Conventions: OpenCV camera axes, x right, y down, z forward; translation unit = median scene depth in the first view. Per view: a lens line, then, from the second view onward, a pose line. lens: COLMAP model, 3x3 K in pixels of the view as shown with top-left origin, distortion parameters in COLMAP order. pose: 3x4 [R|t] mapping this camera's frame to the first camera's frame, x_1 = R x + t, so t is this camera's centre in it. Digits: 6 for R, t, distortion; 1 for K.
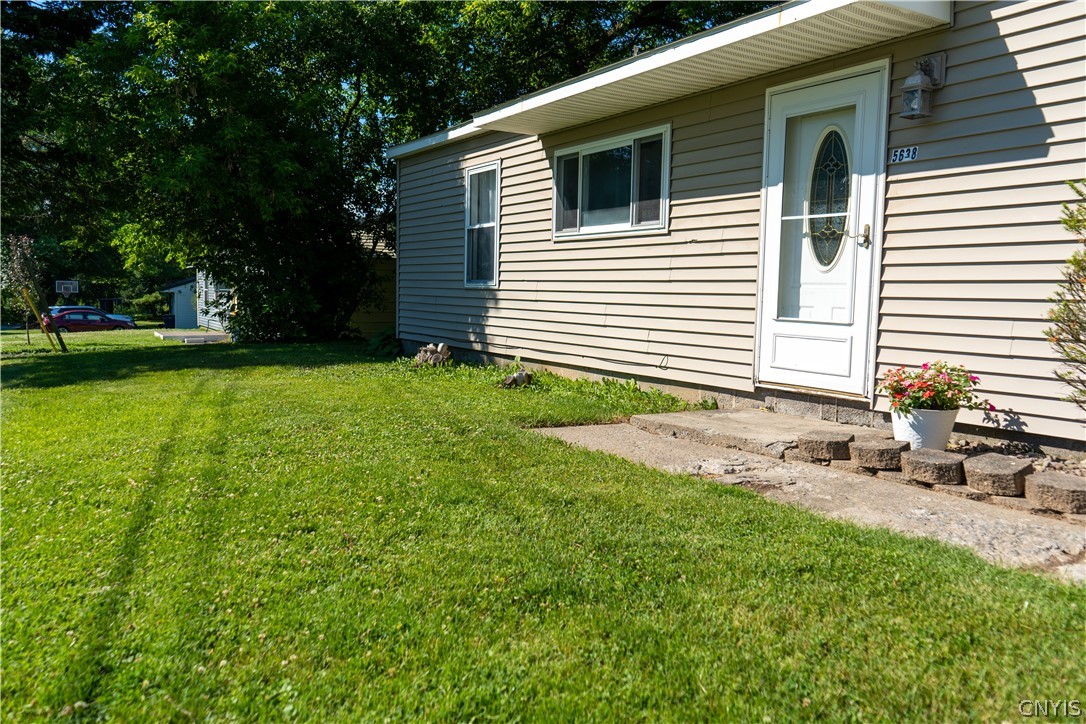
lens RADIAL K [[872.1, 0, 545.1], [0, 872.1, 360.5], [0, 0, 1]] dist [-0.005929, 0.006279]
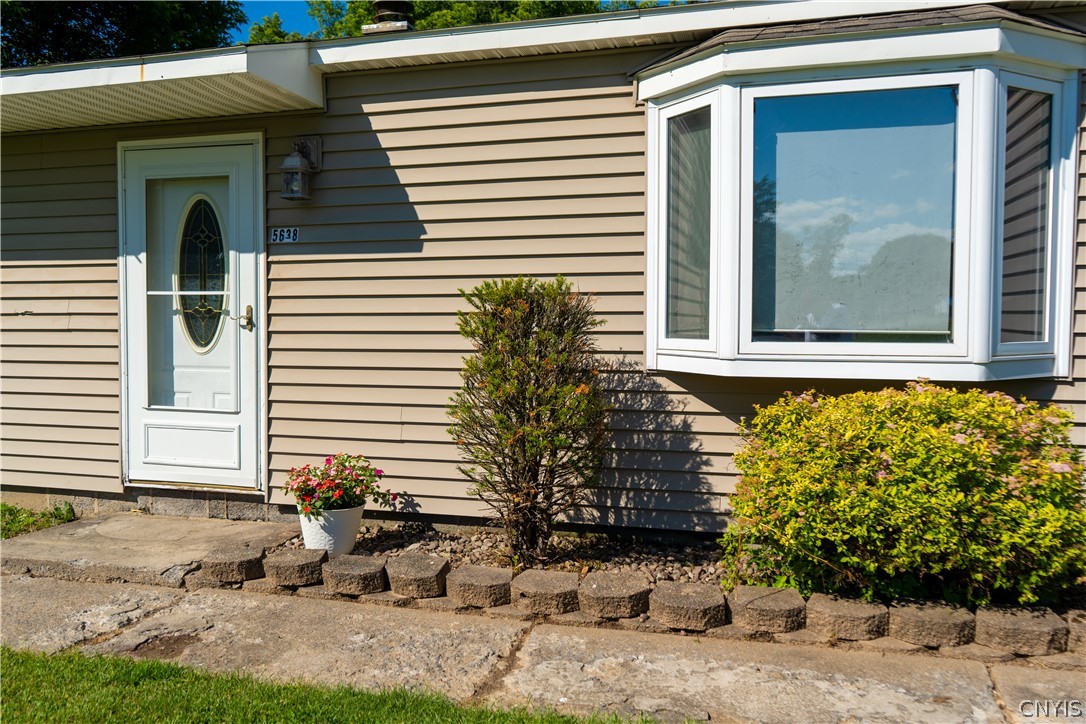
lens RADIAL K [[872.1, 0, 538.8], [0, 872.1, 361.0], [0, 0, 1]] dist [-0.005929, 0.006279]
pose [[0.738756, -0.046188, 0.672389, -0.033100], [0.065387, 0.997855, -0.003296, -0.076395], [-0.670794, 0.046400, 0.740191, 0.107567]]
